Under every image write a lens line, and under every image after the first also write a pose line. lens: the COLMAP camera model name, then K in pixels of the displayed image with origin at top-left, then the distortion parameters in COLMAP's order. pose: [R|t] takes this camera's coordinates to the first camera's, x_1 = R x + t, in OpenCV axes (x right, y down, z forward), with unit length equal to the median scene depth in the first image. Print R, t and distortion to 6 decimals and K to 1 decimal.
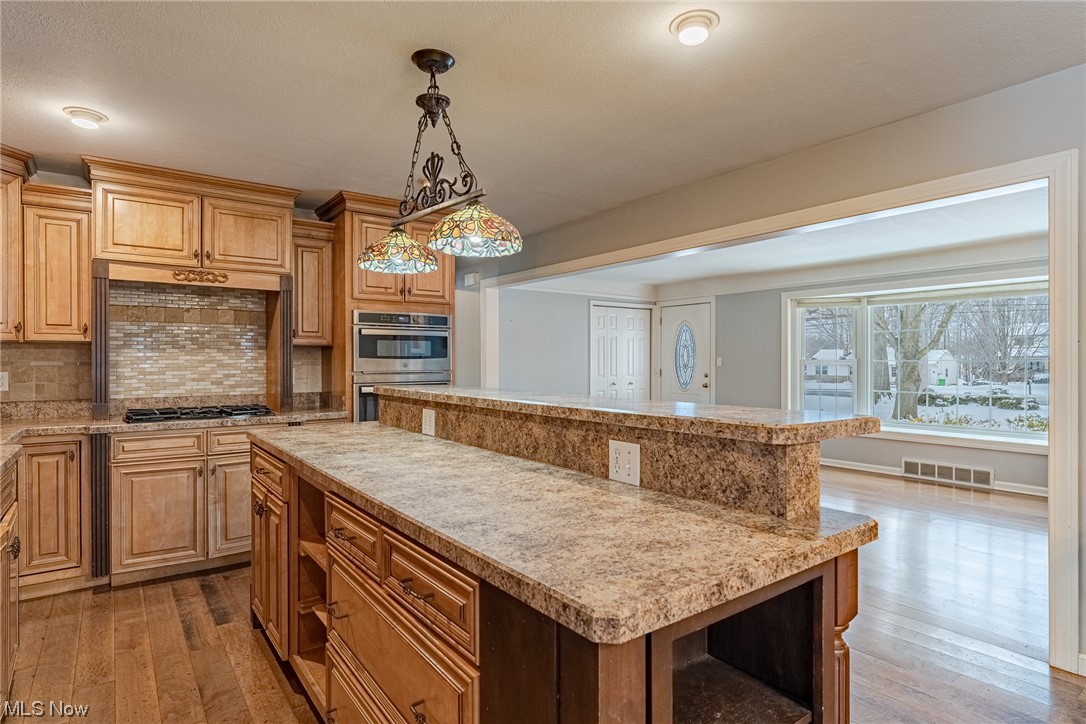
lens RADIAL K [[574.5, 0, 543.0], [0, 574.5, 362.0], [0, 0, 1]] dist [-0.001725, -0.000564]
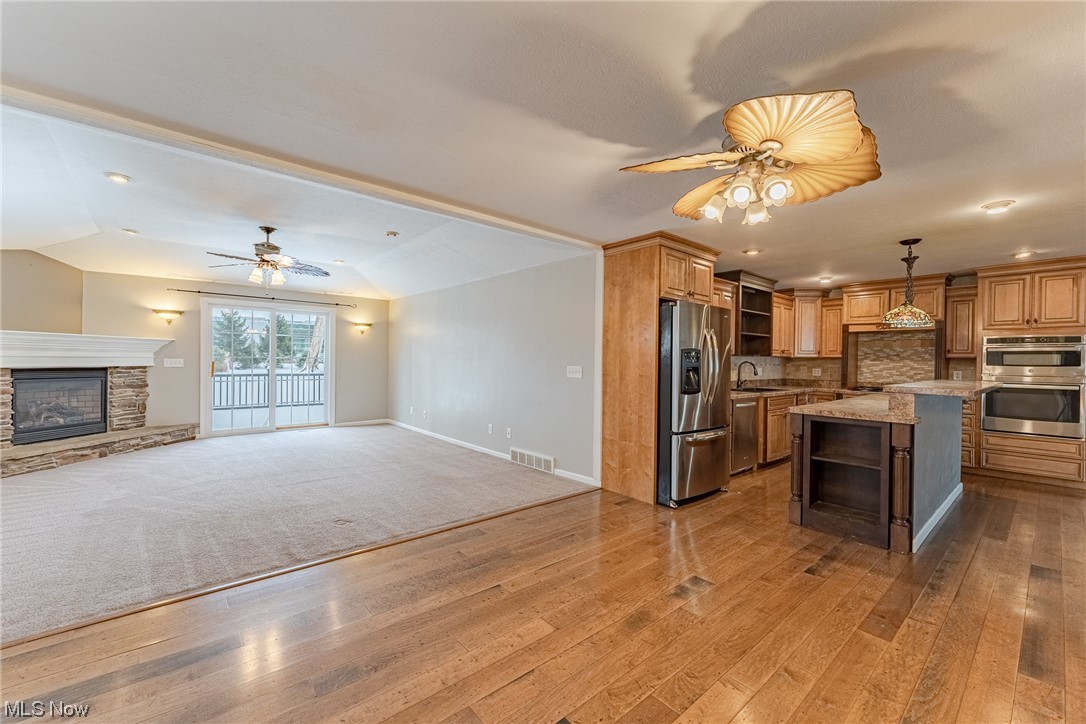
lens RADIAL K [[437.2, 0, 543.0], [0, 437.2, 362.0], [0, 0, 1]] dist [0.000002, 0.000007]
pose [[0.062271, 0.005811, -0.998042, 0.887047], [-0.016893, 0.999846, 0.004767, -0.001666], [0.997916, 0.016563, 0.062359, -0.363022]]
